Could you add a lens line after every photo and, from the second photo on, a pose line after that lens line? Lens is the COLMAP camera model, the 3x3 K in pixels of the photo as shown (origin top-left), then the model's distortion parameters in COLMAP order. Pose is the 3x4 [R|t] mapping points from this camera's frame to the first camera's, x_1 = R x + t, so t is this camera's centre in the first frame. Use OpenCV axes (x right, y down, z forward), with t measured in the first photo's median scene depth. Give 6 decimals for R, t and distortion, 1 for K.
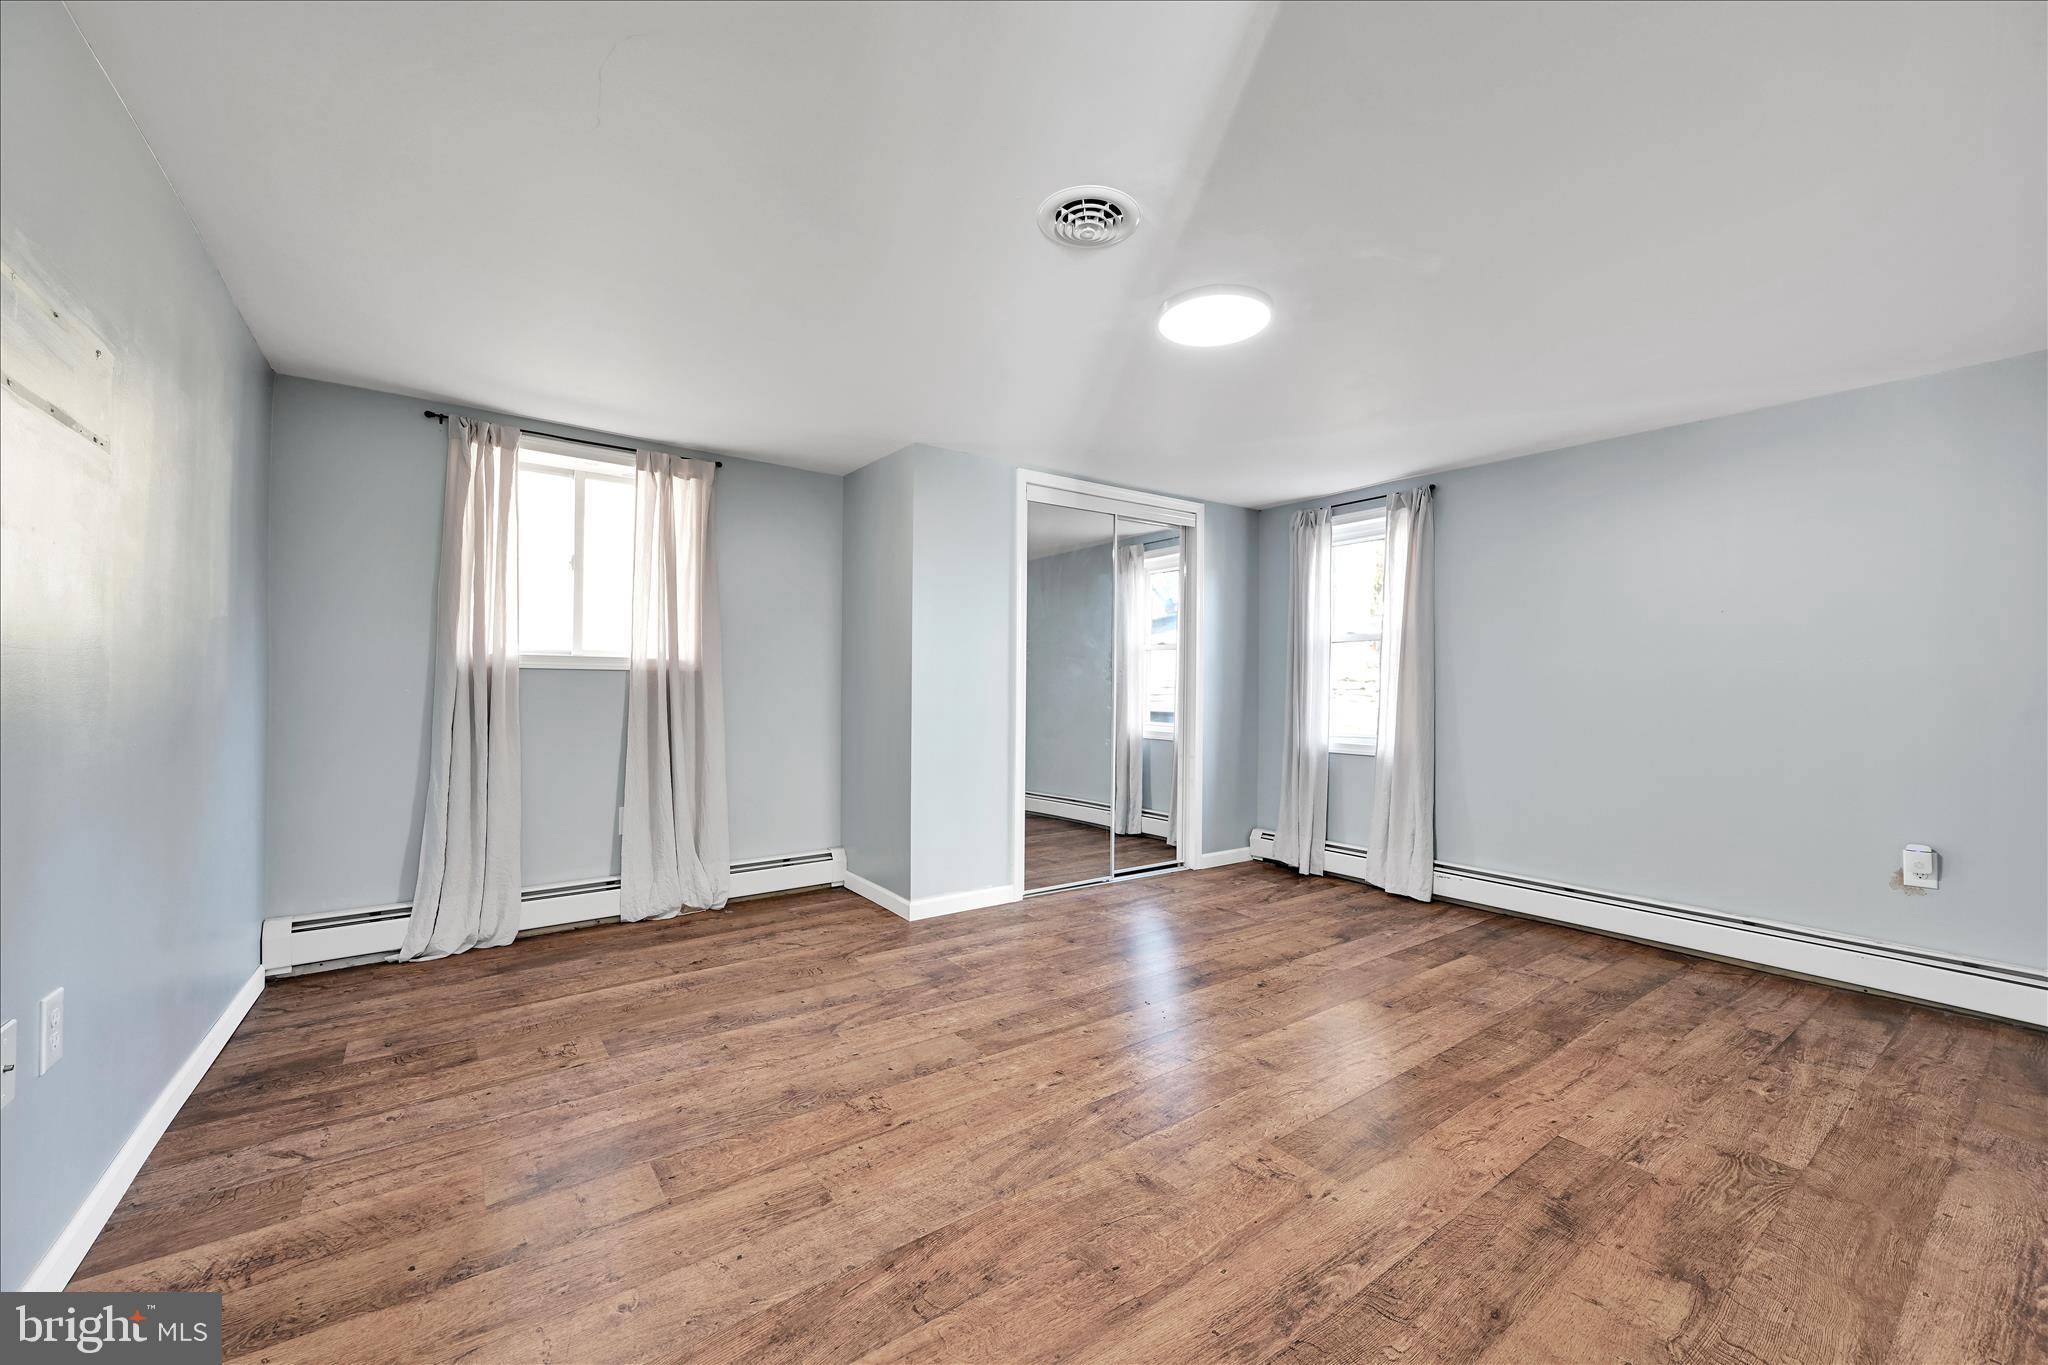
lens RADIAL K [[812.3, 0, 1028.9], [0, 812.3, 680.8], [0, 0, 1]] dist [0.002740, 0.000200]
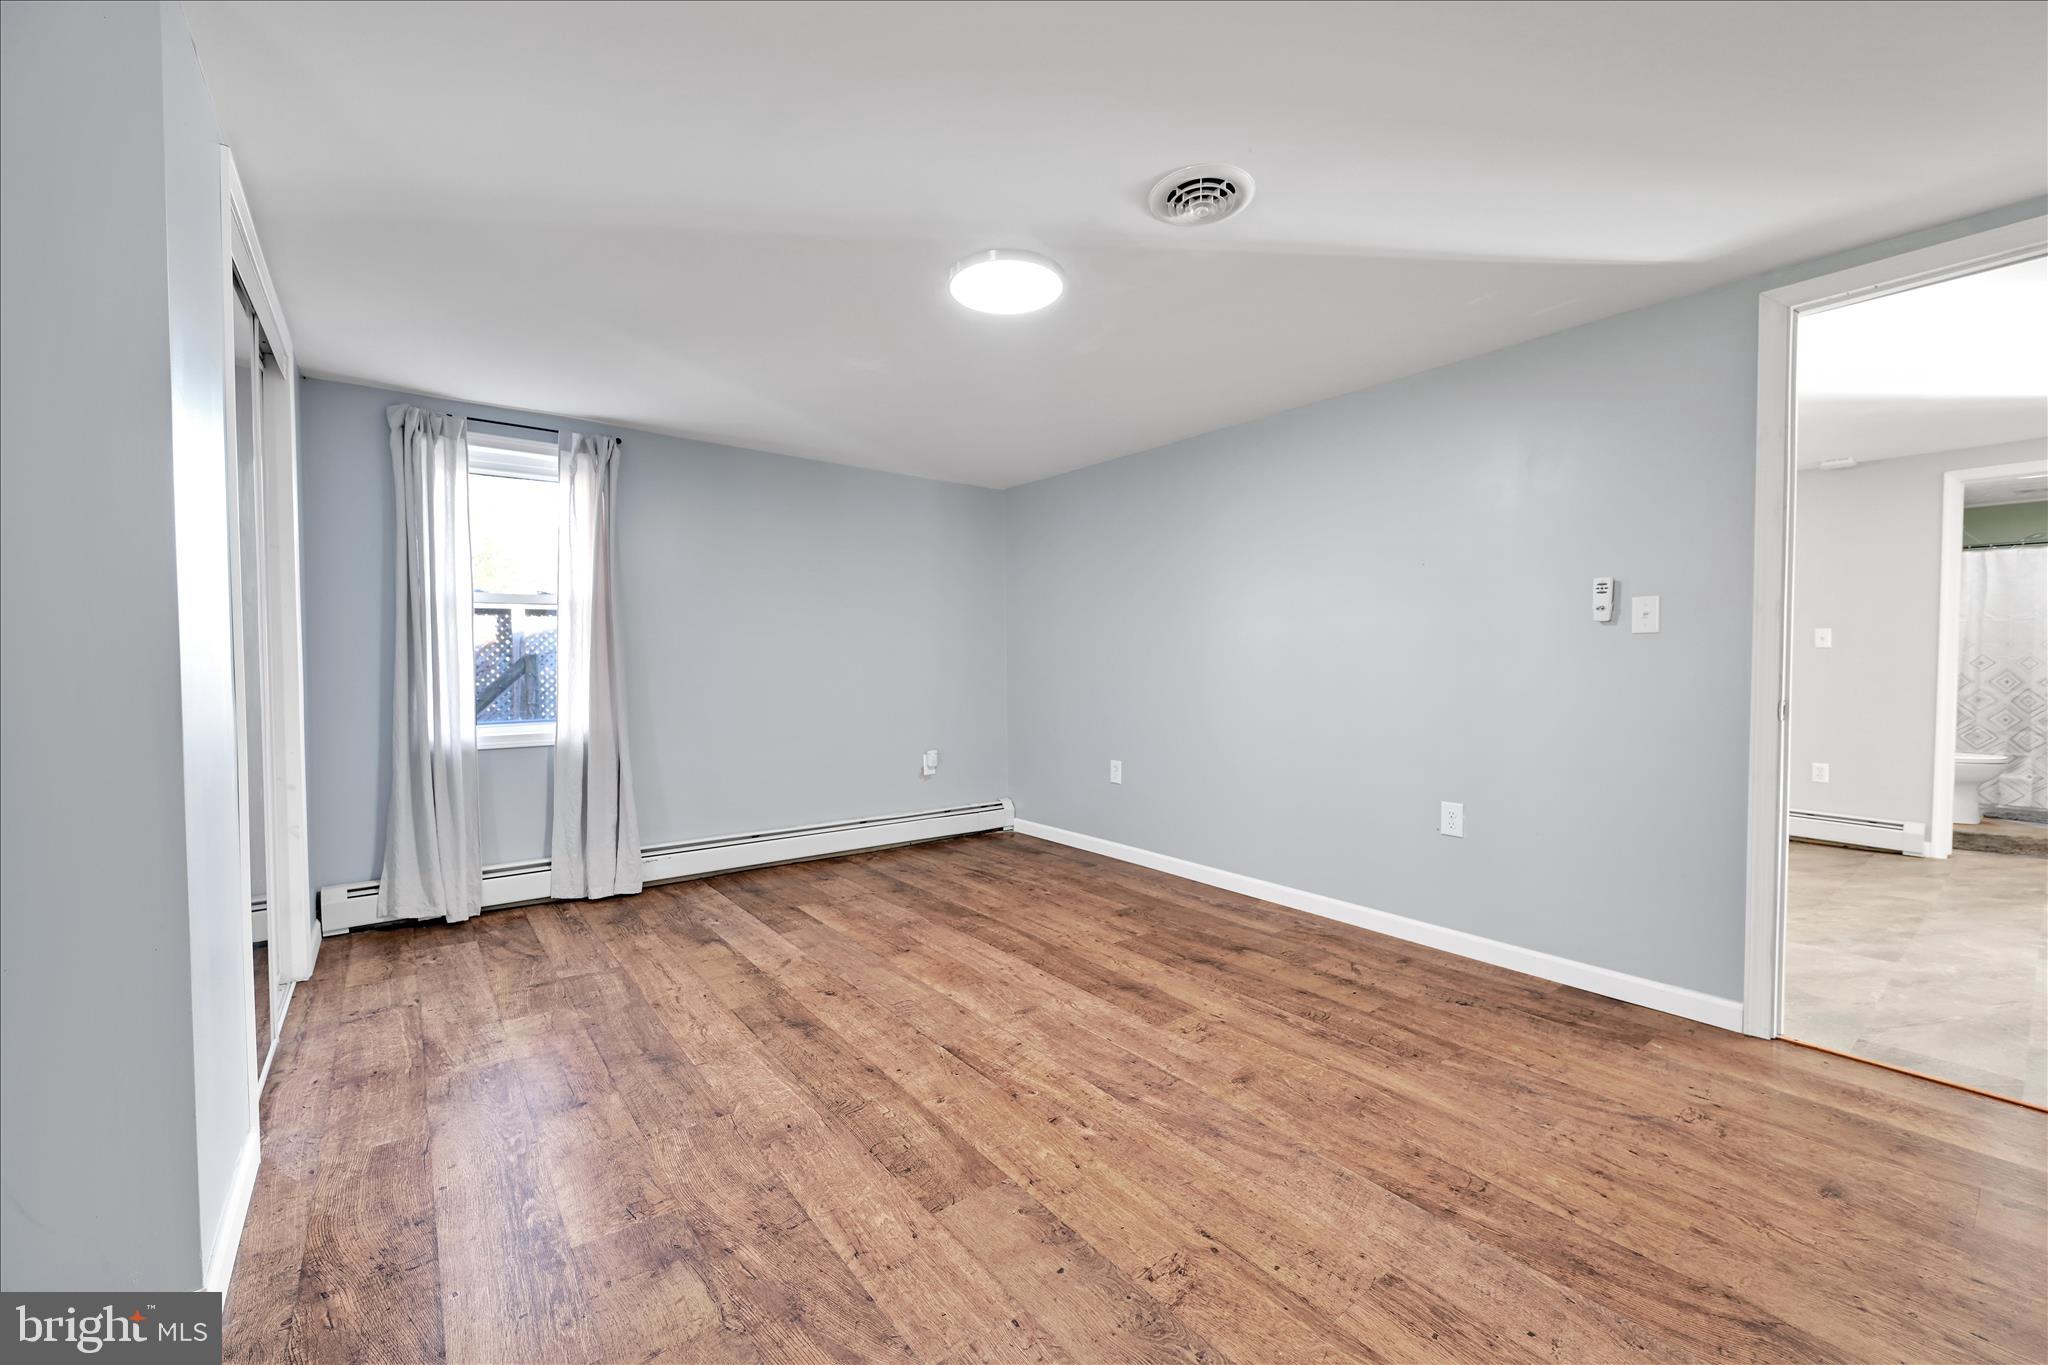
lens RADIAL K [[812.3, 0, 1022.5], [0, 812.3, 682.1], [0, 0, 1]] dist [0.002740, 0.000200]
pose [[-0.027805, -0.032520, 0.999084, -0.703295], [-0.007922, 0.999446, 0.032311, -0.003381], [-0.999582, -0.007016, -0.028047, 0.933854]]
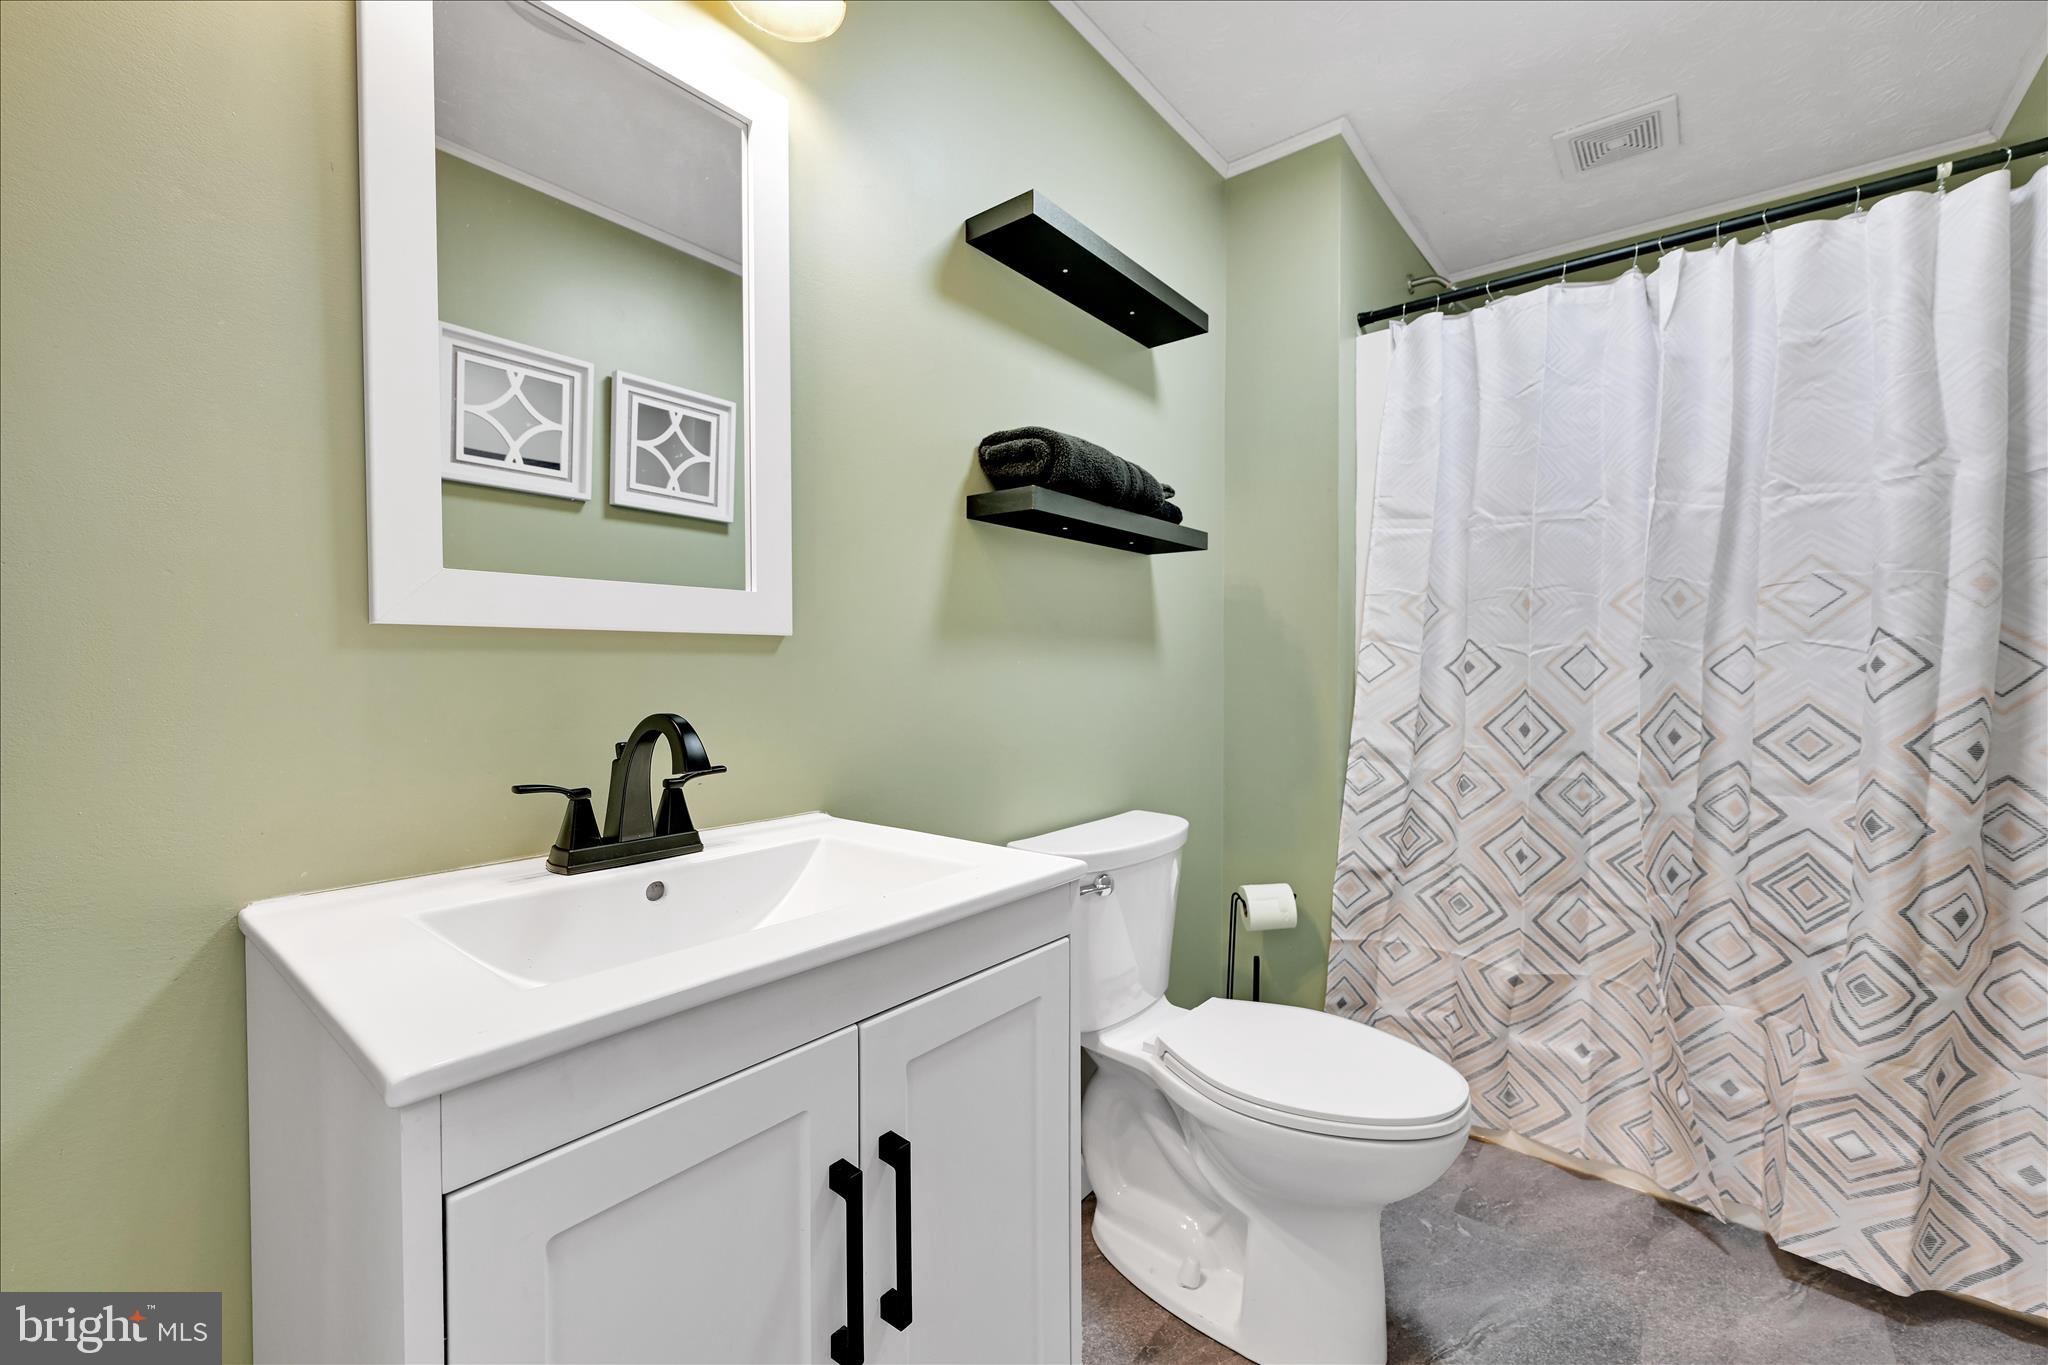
lens RADIAL K [[812.3, 0, 1031.0], [0, 812.3, 685.4], [0, 0, 1]] dist [0.002740, 0.000200]
pose [[-0.250714, -0.035681, 0.967403, -0.181742], [-0.014367, 0.999348, 0.033136, -0.004433], [-0.967955, -0.005591, -0.251063, 0.224051]]
